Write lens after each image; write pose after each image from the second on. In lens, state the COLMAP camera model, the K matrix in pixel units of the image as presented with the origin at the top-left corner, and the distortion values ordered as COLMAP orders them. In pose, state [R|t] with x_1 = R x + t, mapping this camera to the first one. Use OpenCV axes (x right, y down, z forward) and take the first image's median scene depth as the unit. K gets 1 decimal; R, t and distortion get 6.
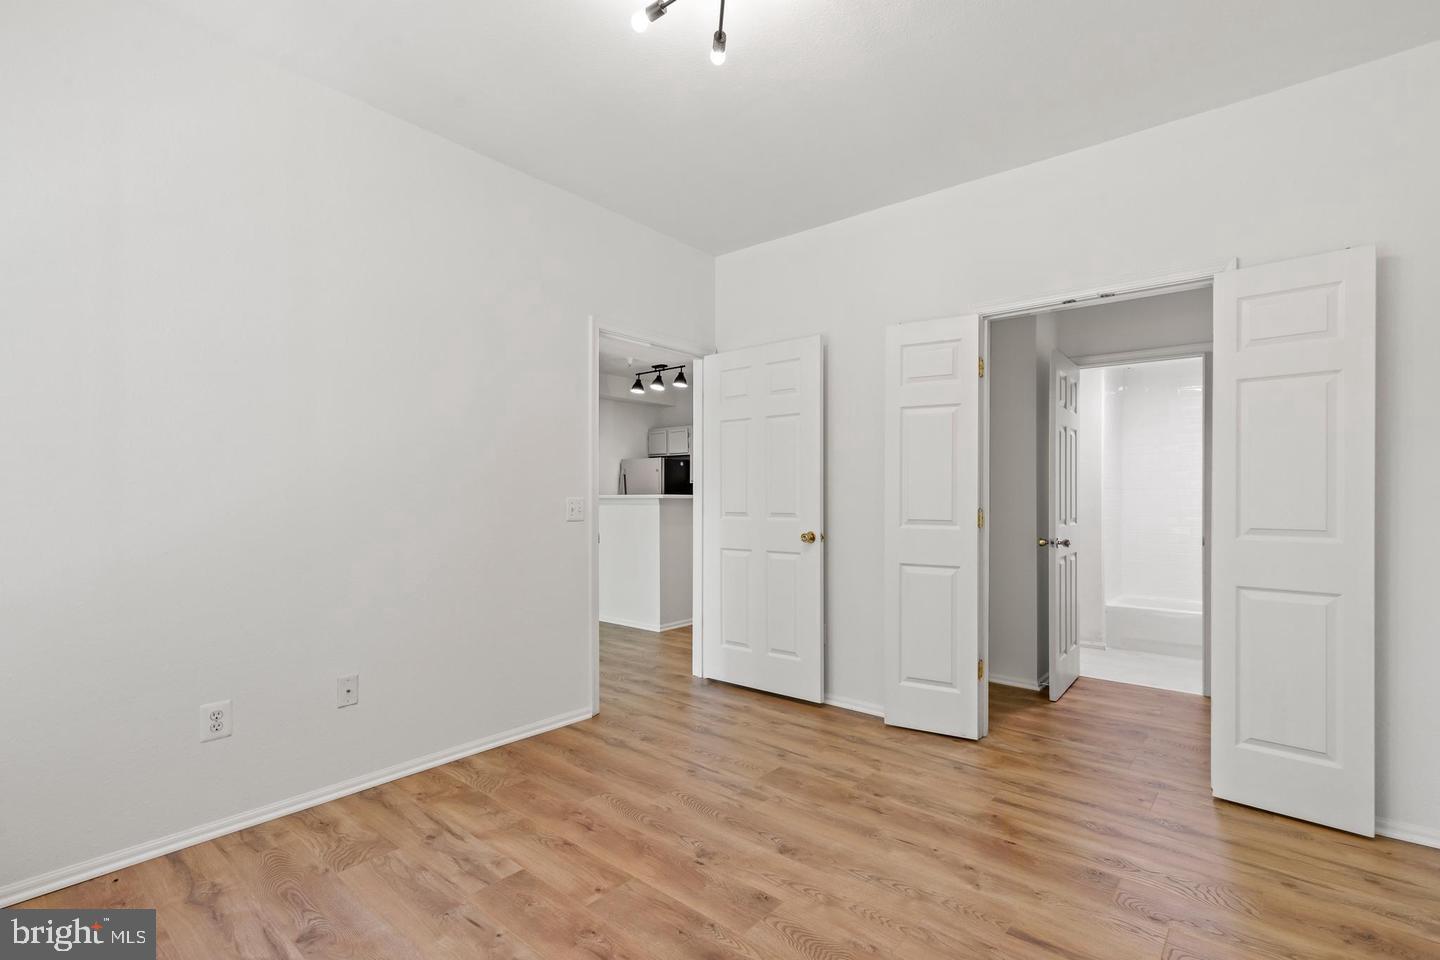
lens RADIAL K [[667.1, 0, 729.2], [0, 667.1, 497.6], [0, 0, 1]] dist [0.000694, 0.000263]
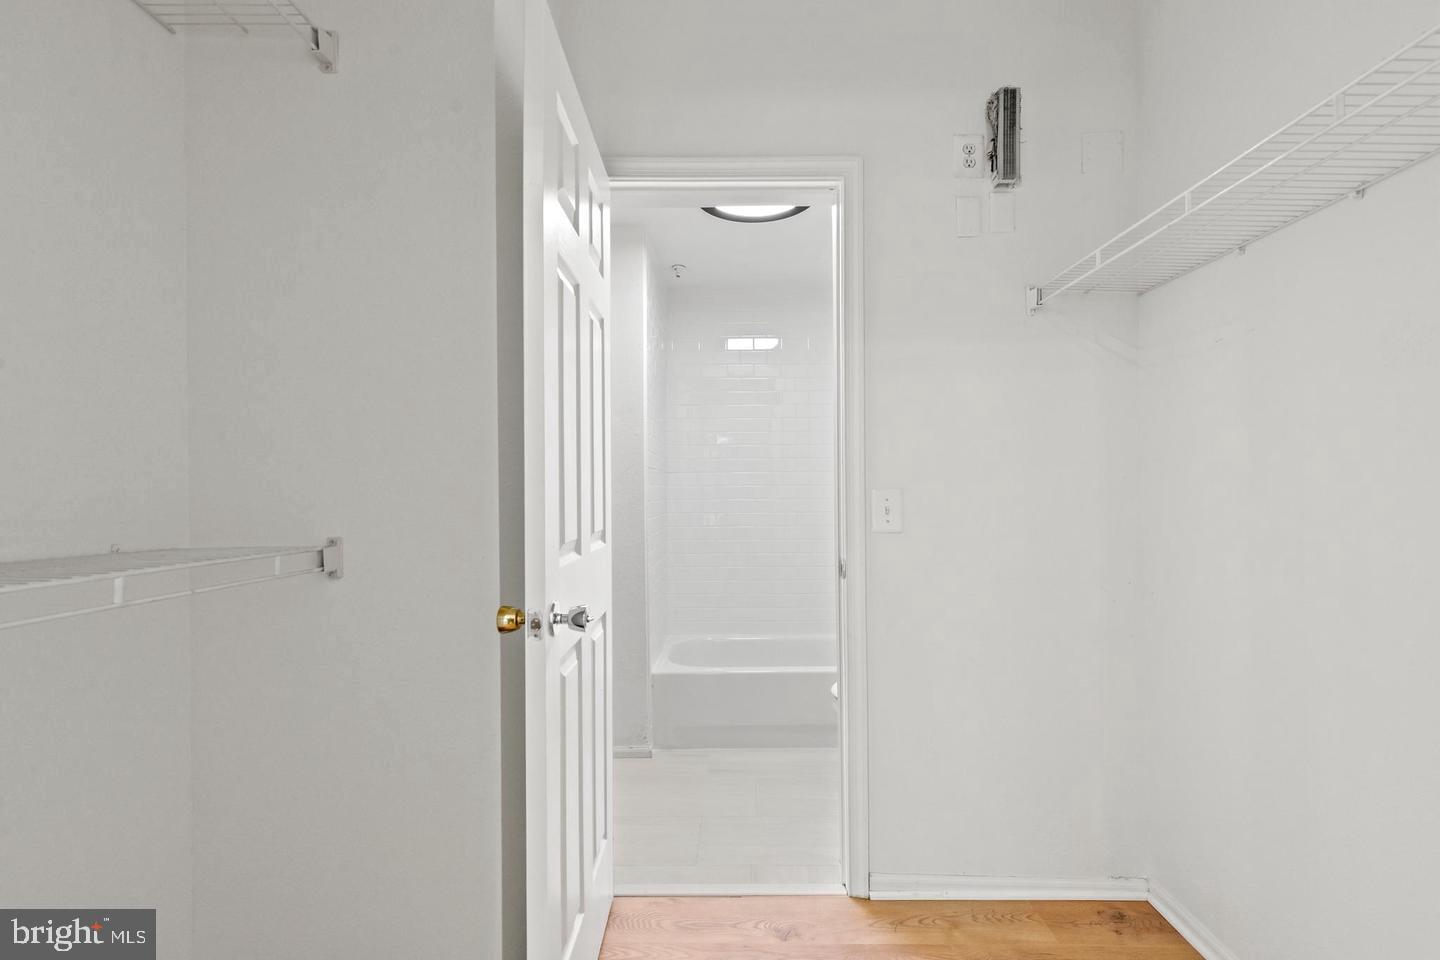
lens RADIAL K [[641.4, 0, 720.0], [0, 641.4, 480.0], [0, 0, 1]] dist [-0.000547, -0.000324]
pose [[0.787639, -0.000423, 0.616137, 0.358248], [0.002294, 0.999995, -0.002247, 0.003444], [-0.616133, 0.003183, 0.787636, 0.695314]]
